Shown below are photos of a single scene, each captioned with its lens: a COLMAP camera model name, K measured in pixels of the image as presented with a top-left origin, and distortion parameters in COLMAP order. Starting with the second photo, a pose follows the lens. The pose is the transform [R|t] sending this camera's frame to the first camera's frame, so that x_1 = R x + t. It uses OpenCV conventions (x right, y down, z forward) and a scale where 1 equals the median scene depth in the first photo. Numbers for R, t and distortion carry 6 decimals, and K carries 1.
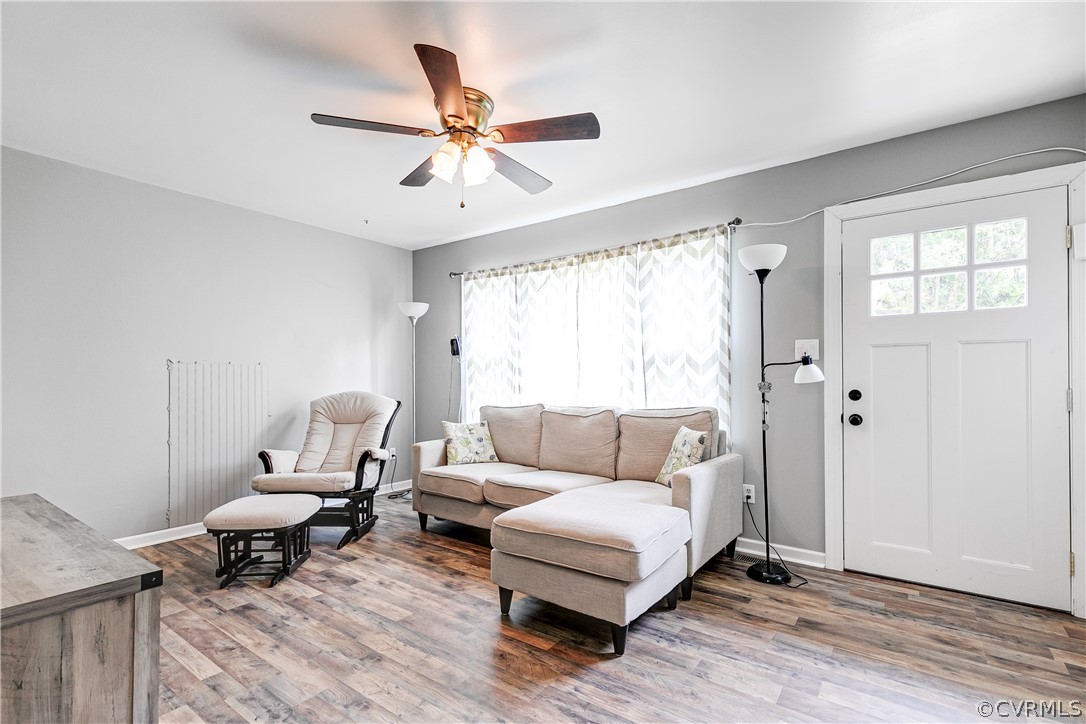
lens RADIAL K [[494.5, 0, 538.8], [0, 494.5, 374.1], [0, 0, 1]] dist [-0.002837, 0.000648]
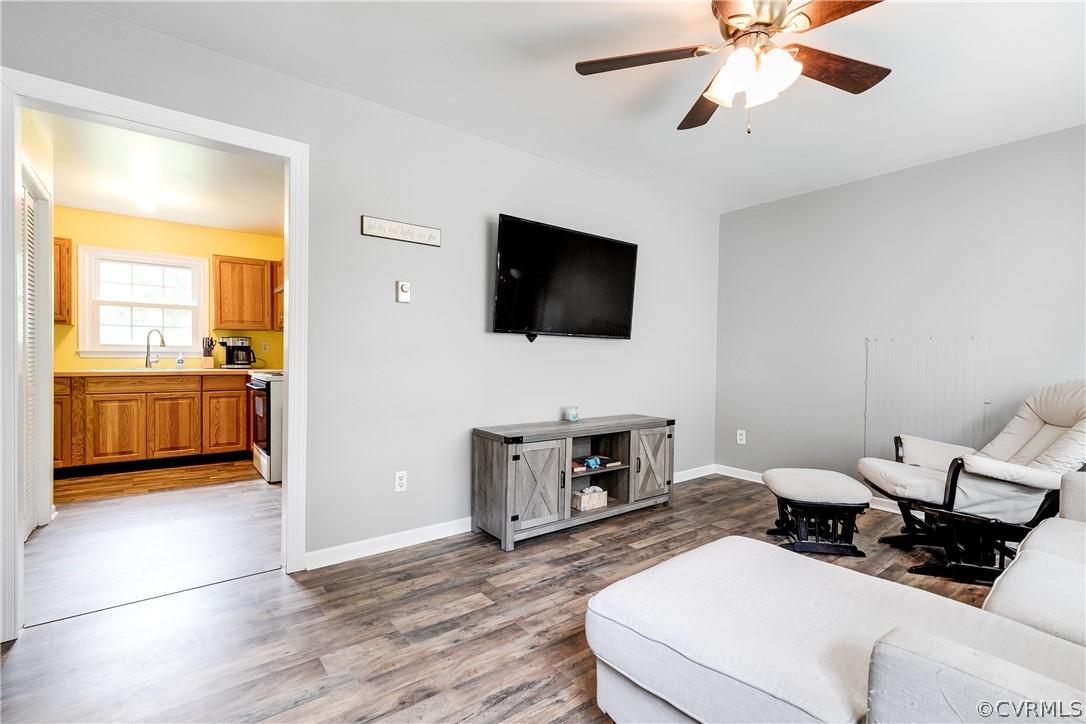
lens RADIAL K [[494.5, 0, 547.0], [0, 494.5, 367.5], [0, 0, 1]] dist [-0.002837, 0.000648]
pose [[-0.263009, 0.020728, -0.964571, 0.586334], [0.001043, 0.999775, 0.021200, 0.015049], [0.964793, 0.004570, -0.262971, 0.769702]]
